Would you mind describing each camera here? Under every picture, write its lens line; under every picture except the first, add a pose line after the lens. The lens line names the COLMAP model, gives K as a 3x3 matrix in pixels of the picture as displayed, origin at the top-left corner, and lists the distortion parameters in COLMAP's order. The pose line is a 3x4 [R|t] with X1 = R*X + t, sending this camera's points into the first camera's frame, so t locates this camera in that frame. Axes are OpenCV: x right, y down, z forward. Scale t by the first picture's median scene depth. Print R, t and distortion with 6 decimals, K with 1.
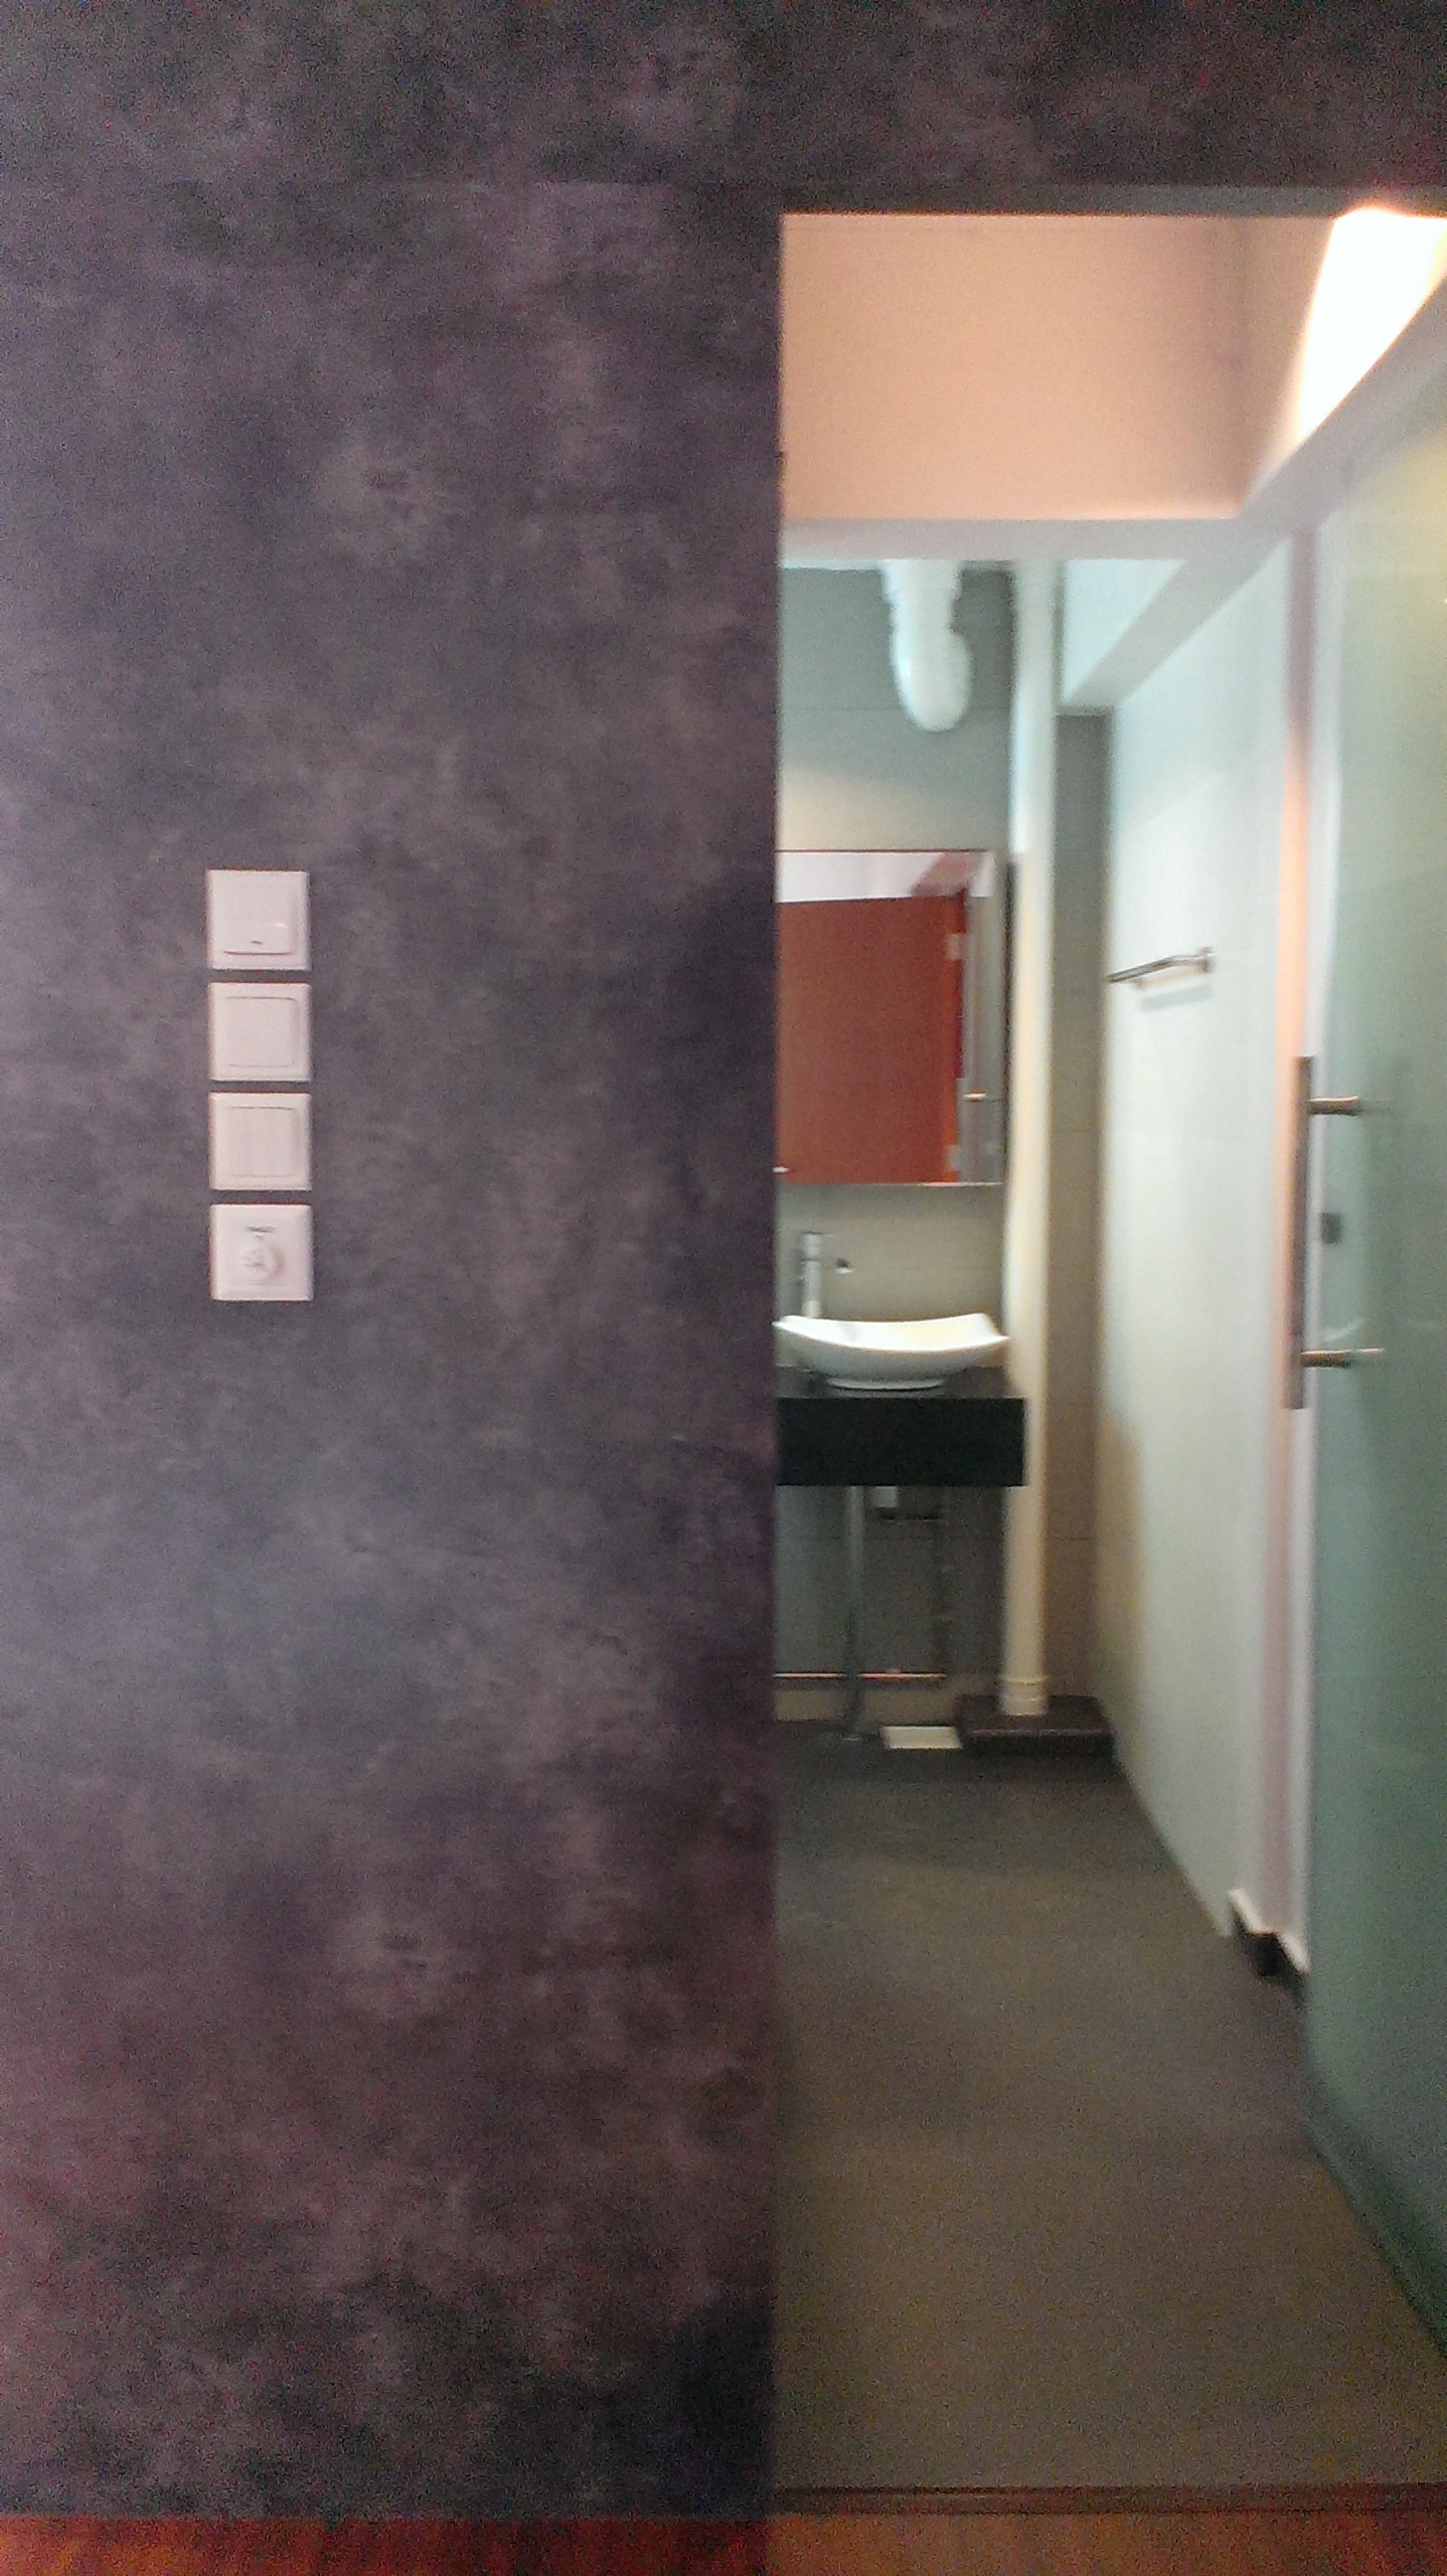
lens RADIAL K [[2089.7, 0, 723.5], [0, 2089.7, 1288.0], [0, 0, 1]] dist [0.078641, -0.165350]
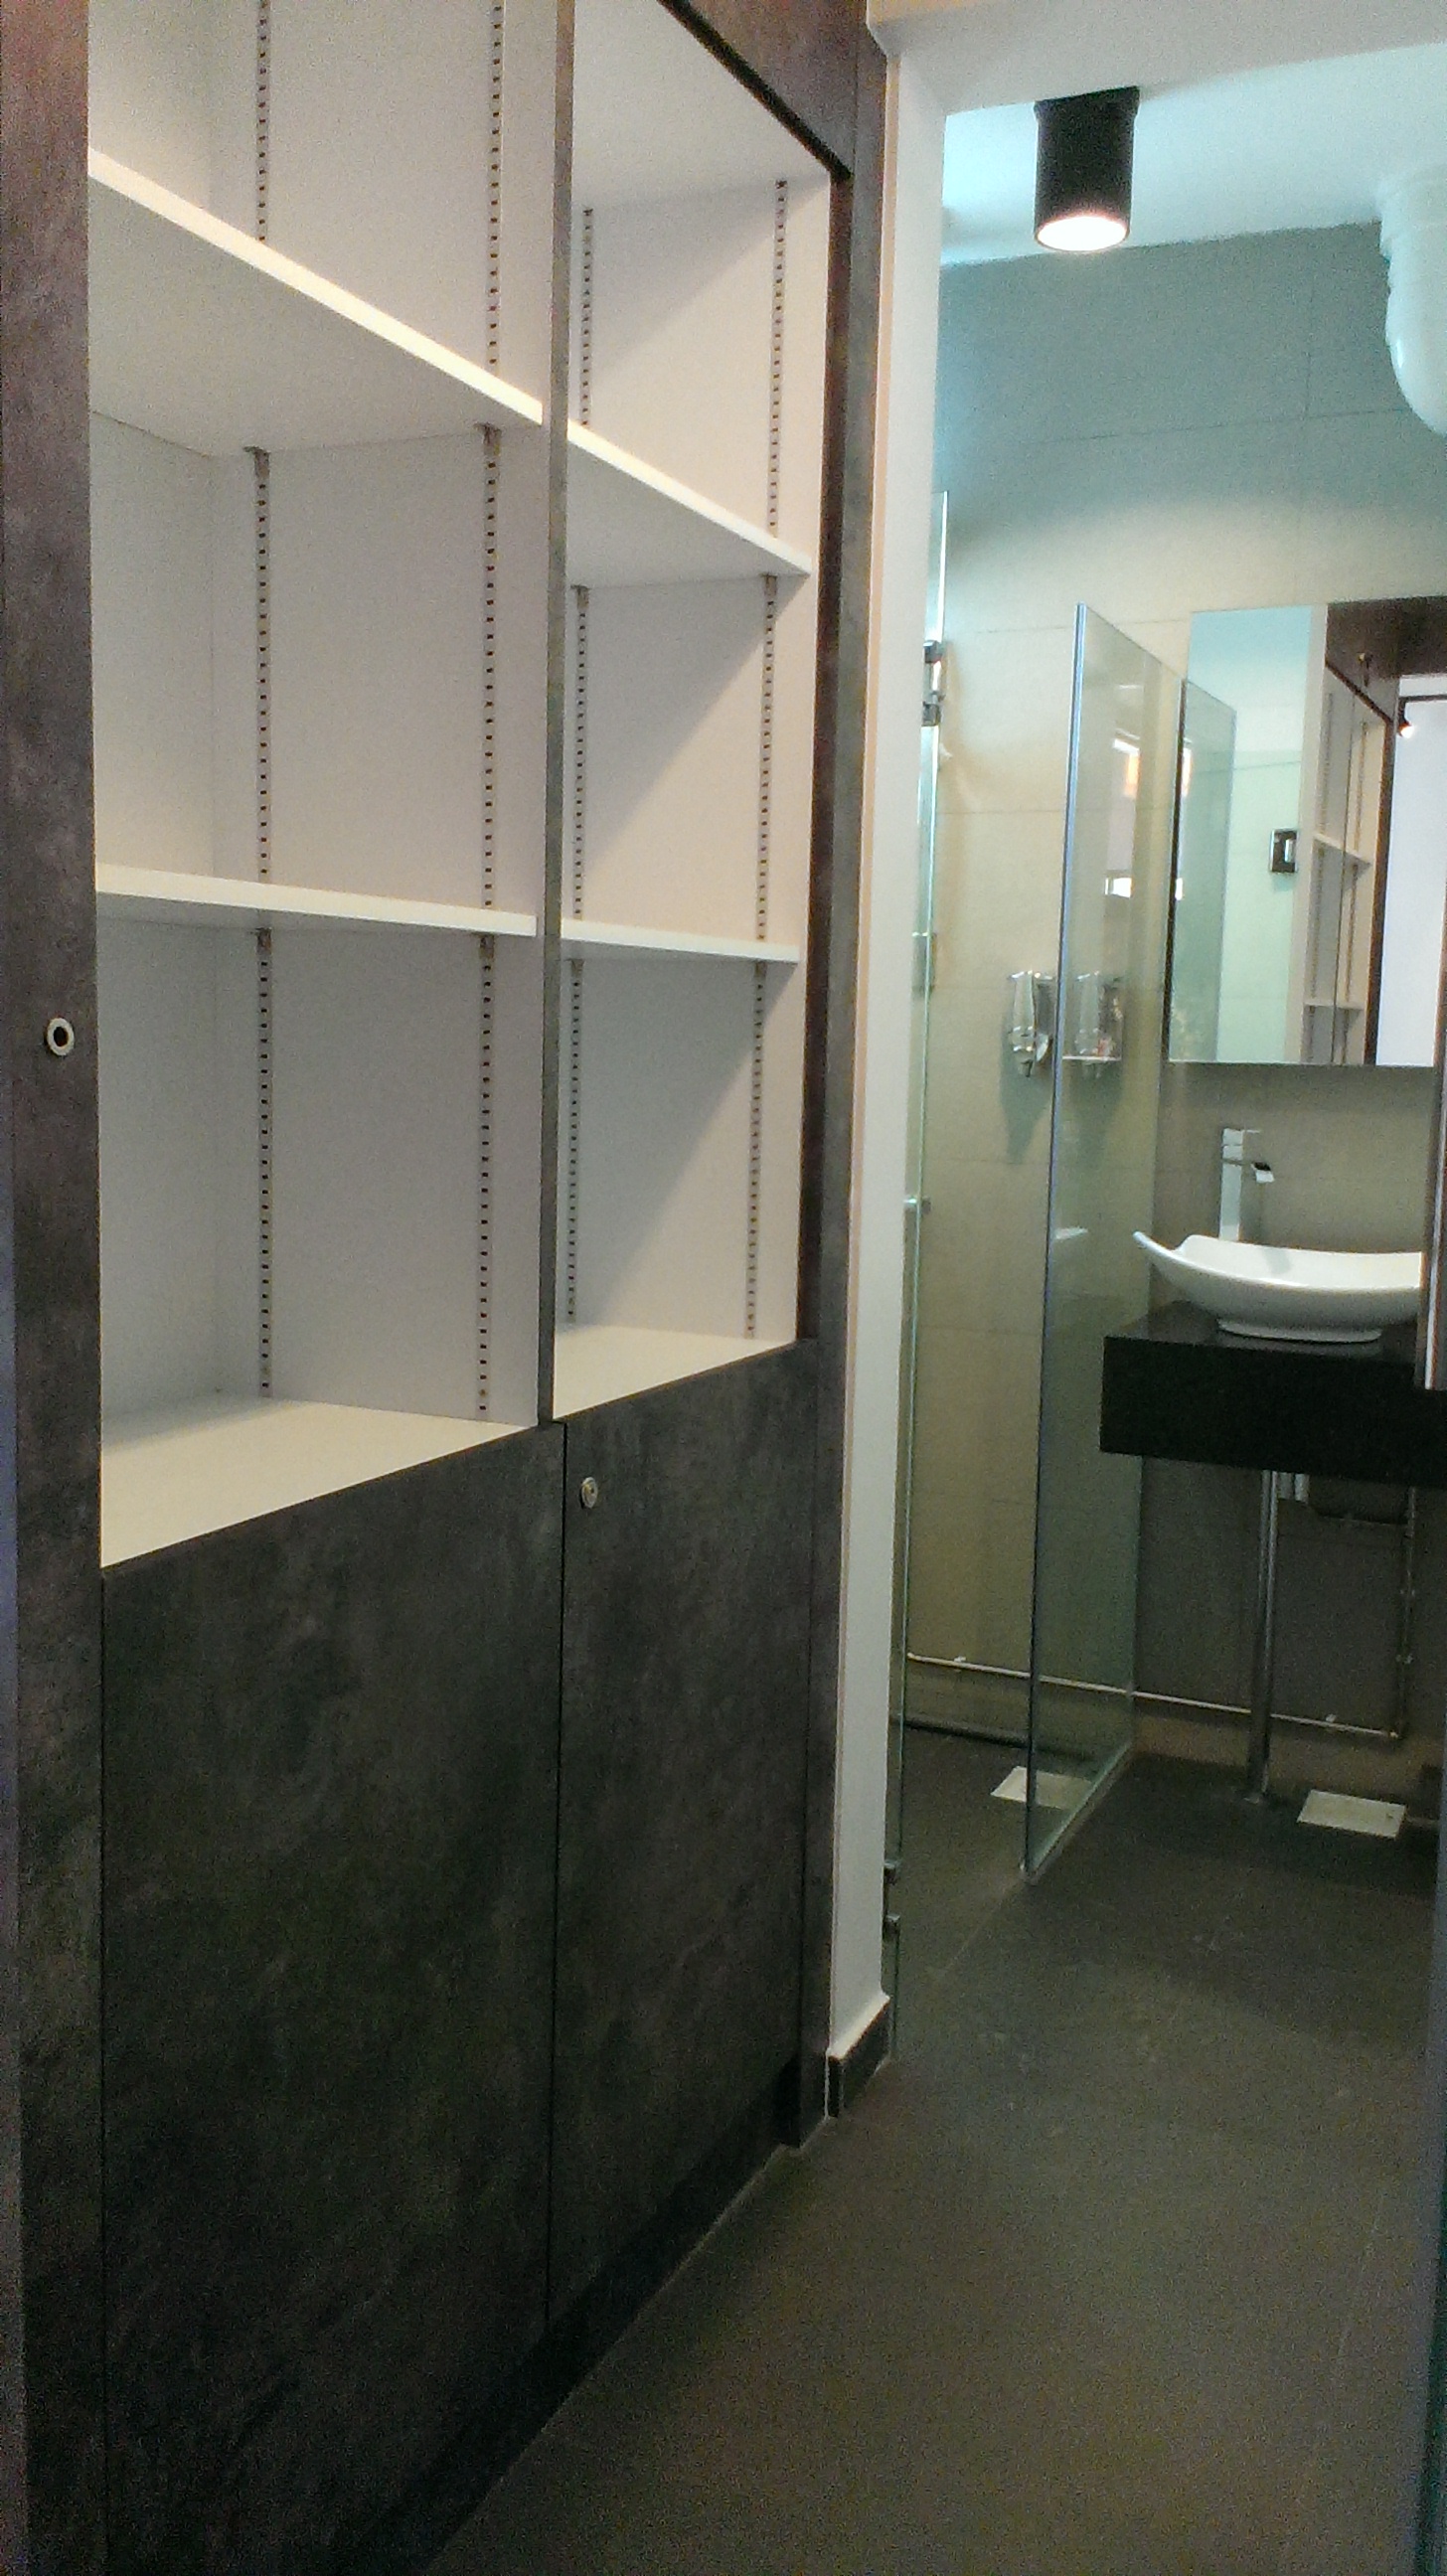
lens RADIAL K [[2089.7, 0, 723.5], [0, 2089.7, 1288.0], [0, 0, 1]] dist [0.078641, -0.165350]
pose [[0.900878, 0.061174, -0.429740, 0.213328], [-0.048557, 0.998008, 0.040277, 0.010760], [0.431348, -0.015417, 0.902054, 0.249977]]
